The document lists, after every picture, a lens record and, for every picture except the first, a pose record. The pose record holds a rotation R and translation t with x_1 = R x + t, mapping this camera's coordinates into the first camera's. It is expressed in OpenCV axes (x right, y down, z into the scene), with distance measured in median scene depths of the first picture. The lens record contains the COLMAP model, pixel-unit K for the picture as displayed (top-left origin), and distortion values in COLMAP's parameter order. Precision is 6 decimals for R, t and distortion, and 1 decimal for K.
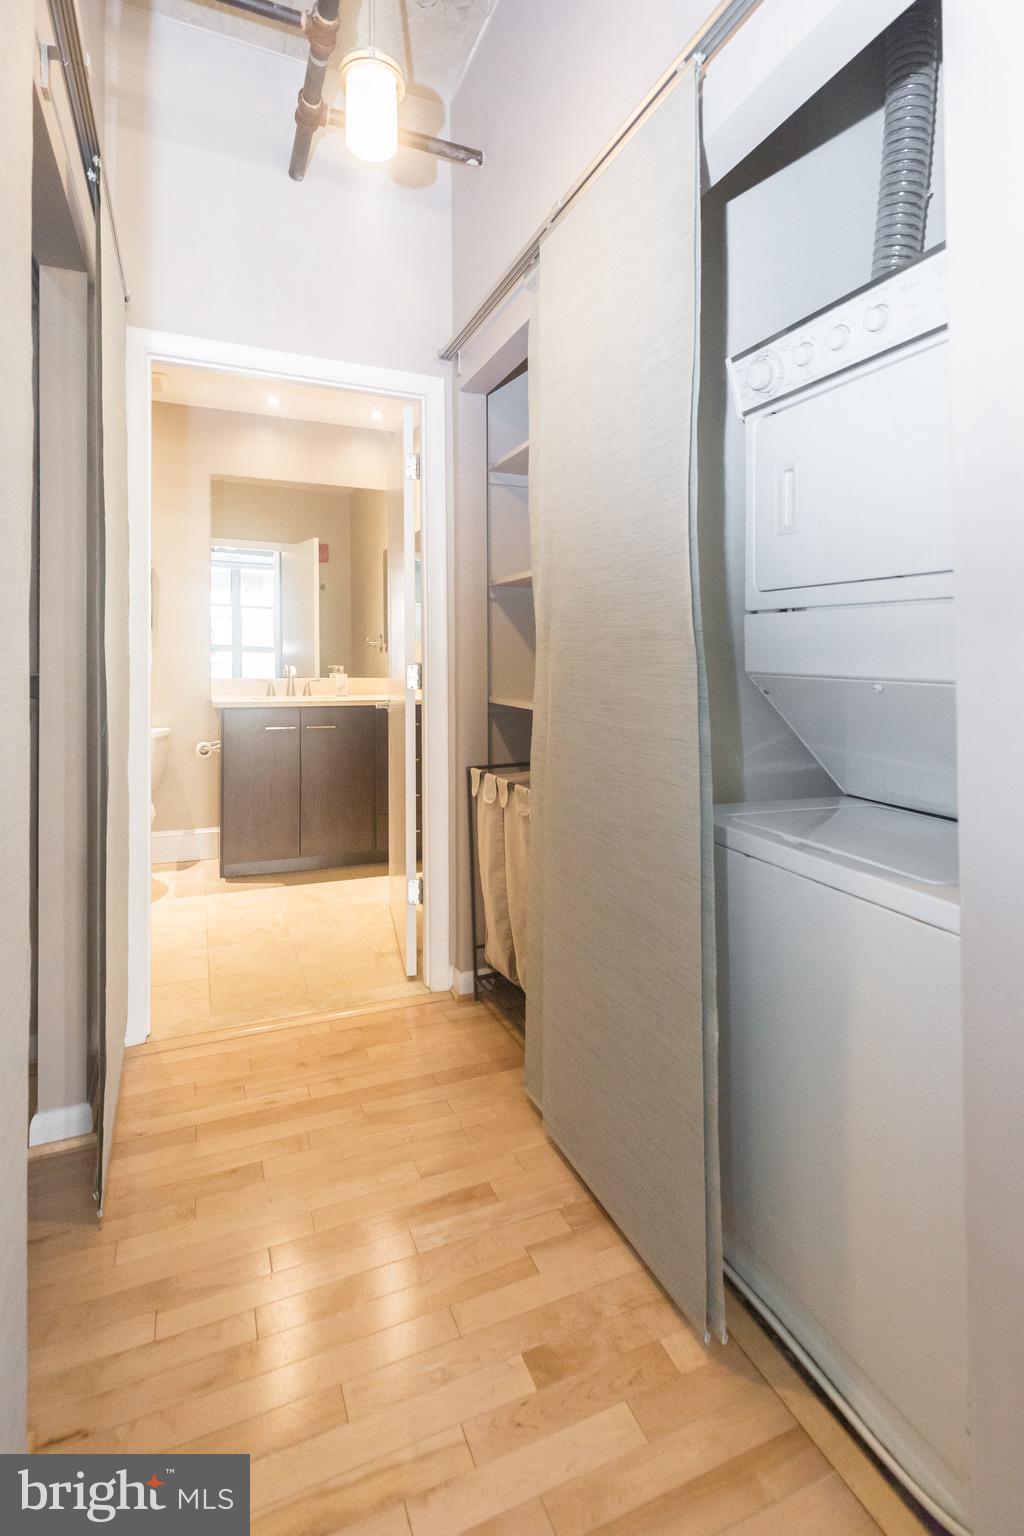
lens RADIAL K [[752.8, 0, 497.1], [0, 752.8, 645.2], [0, 0, 1]] dist [0.002177, 0.000919]
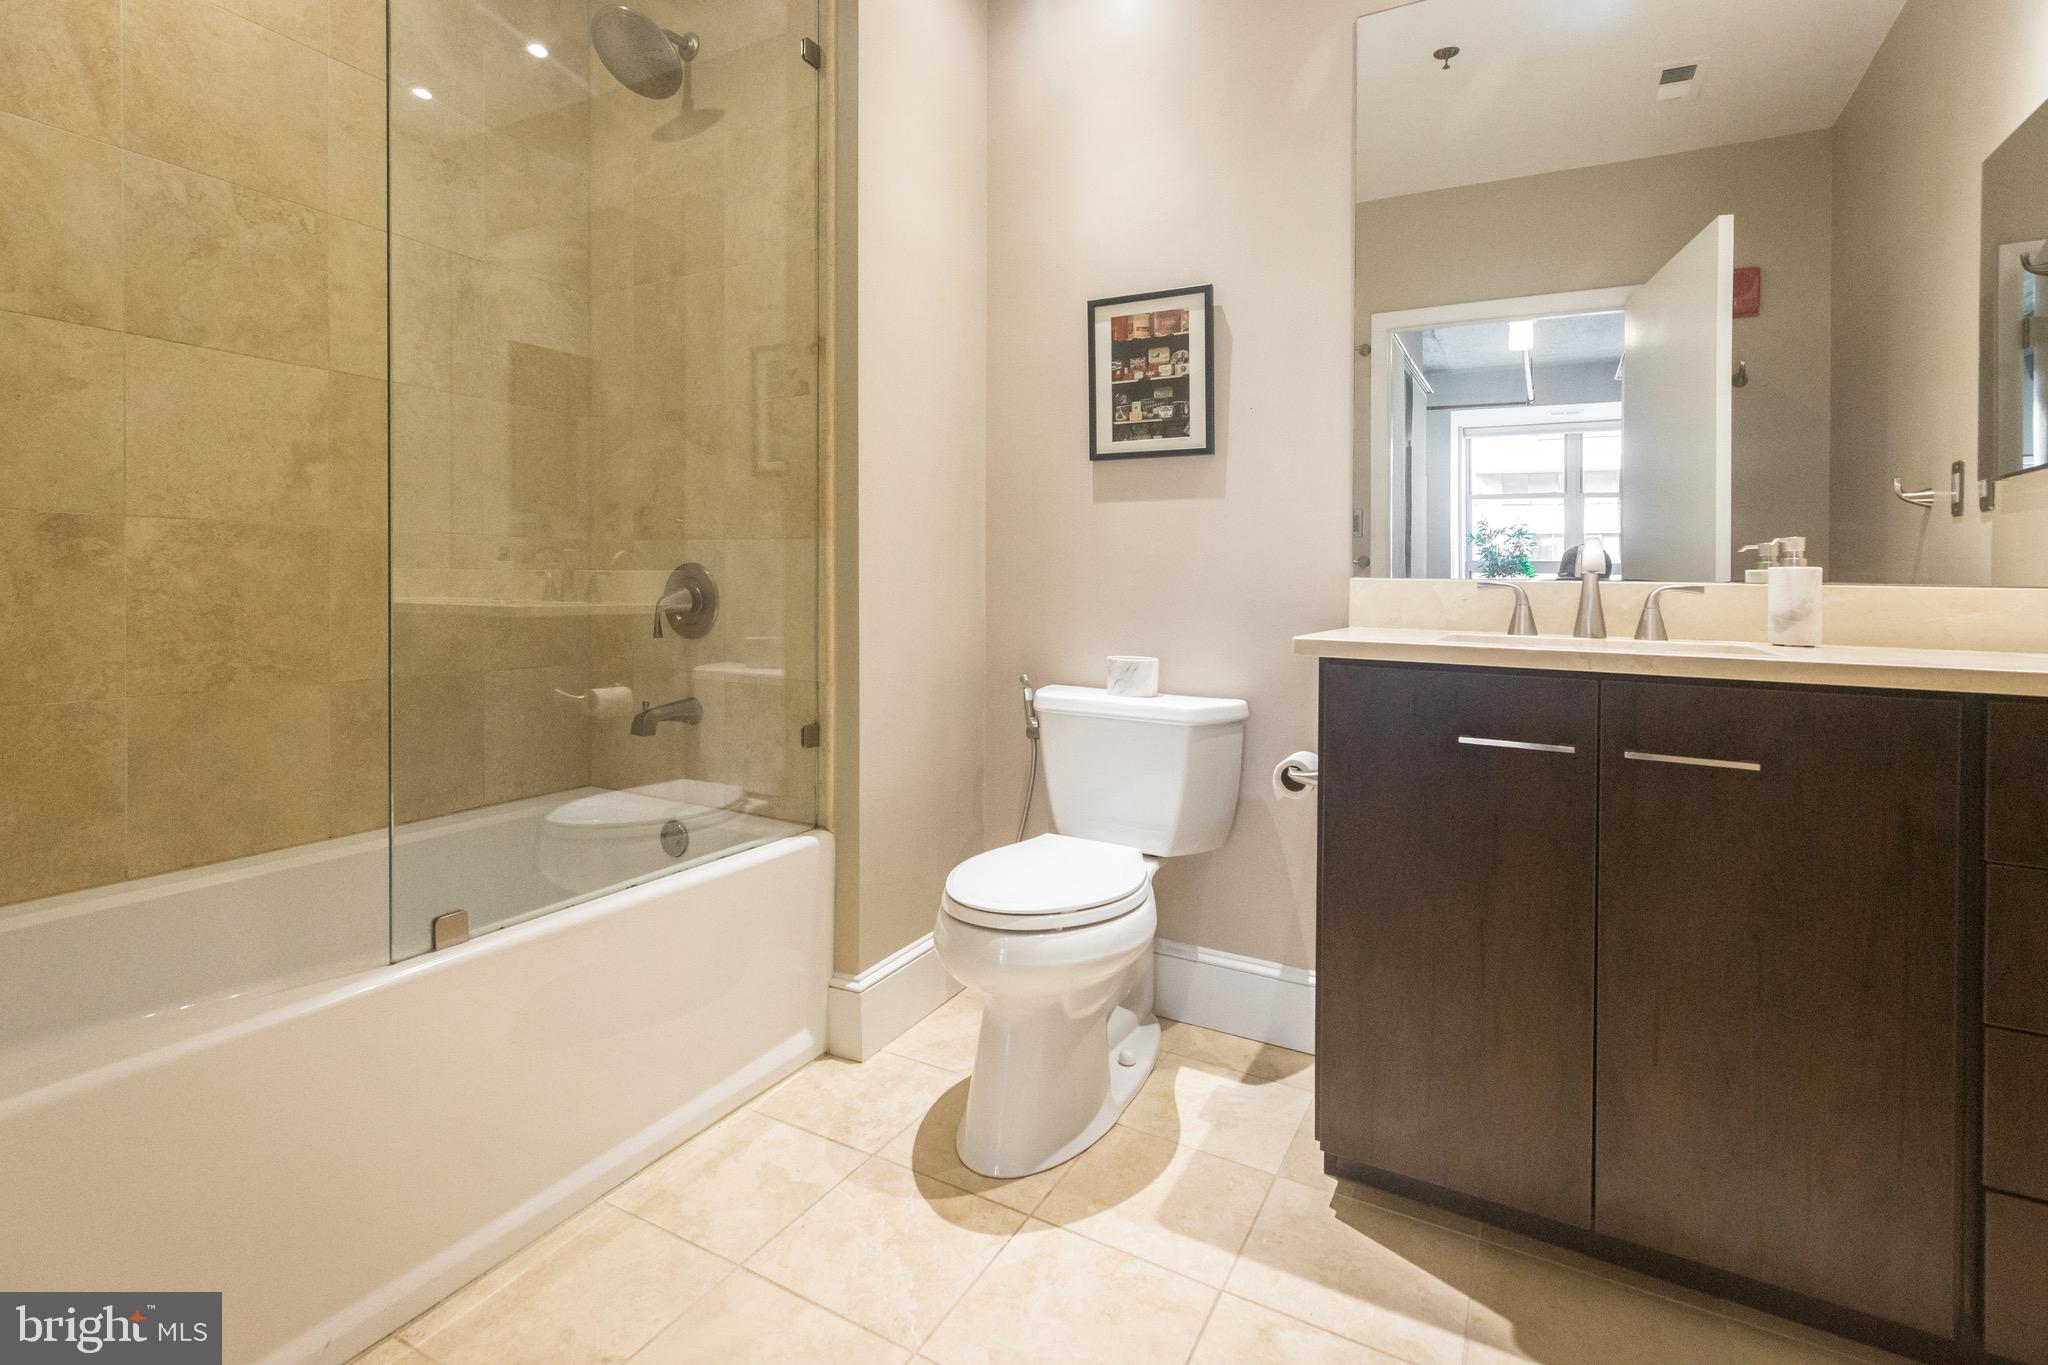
lens RADIAL K [[941.2, 0, 1057.4], [0, 941.2, 588.4], [0, 0, 1]] dist [0.005227, 0.000666]
pose [[0.644134, 0.012579, -0.764809, -0.111267], [0.000846, 0.999852, 0.017157, 0.038178], [0.764912, -0.011699, 0.644028, 0.546690]]
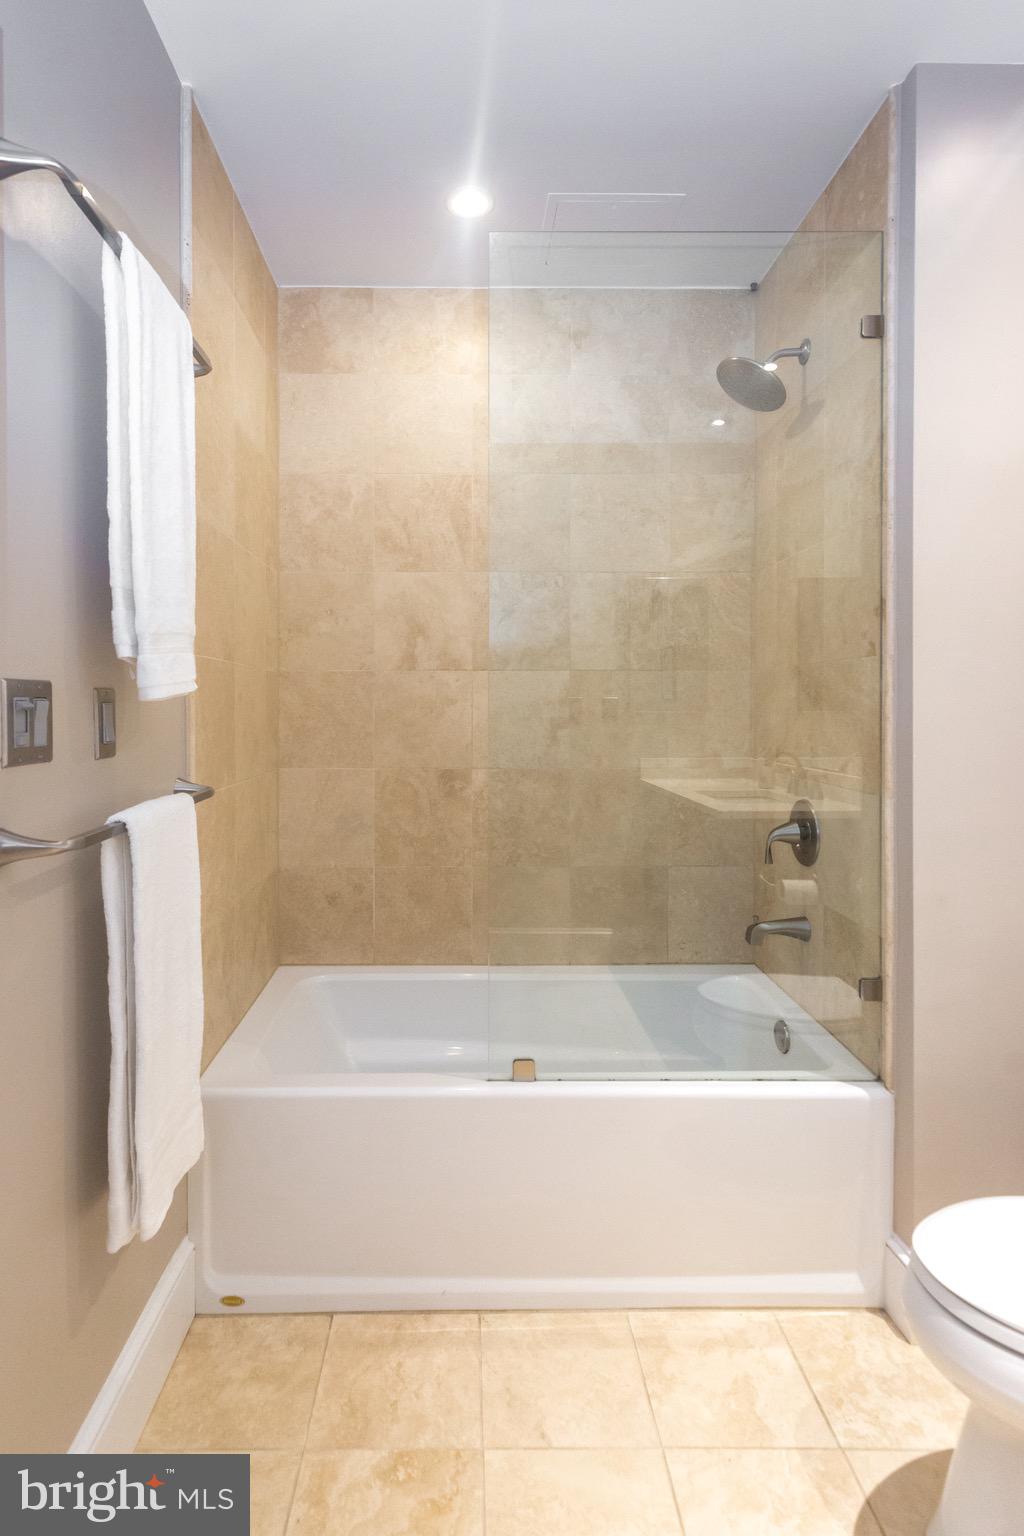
lens RADIAL K [[785.2, 0, 471.8], [0, 785.2, 712.9], [0, 0, 1]] dist [0.004822, 0.000649]
pose [[-0.368412, 0.006931, -0.929637, -0.099340], [0.010755, 0.999937, 0.003193, -0.024406], [0.929600, -0.008822, -0.368463, 0.711347]]
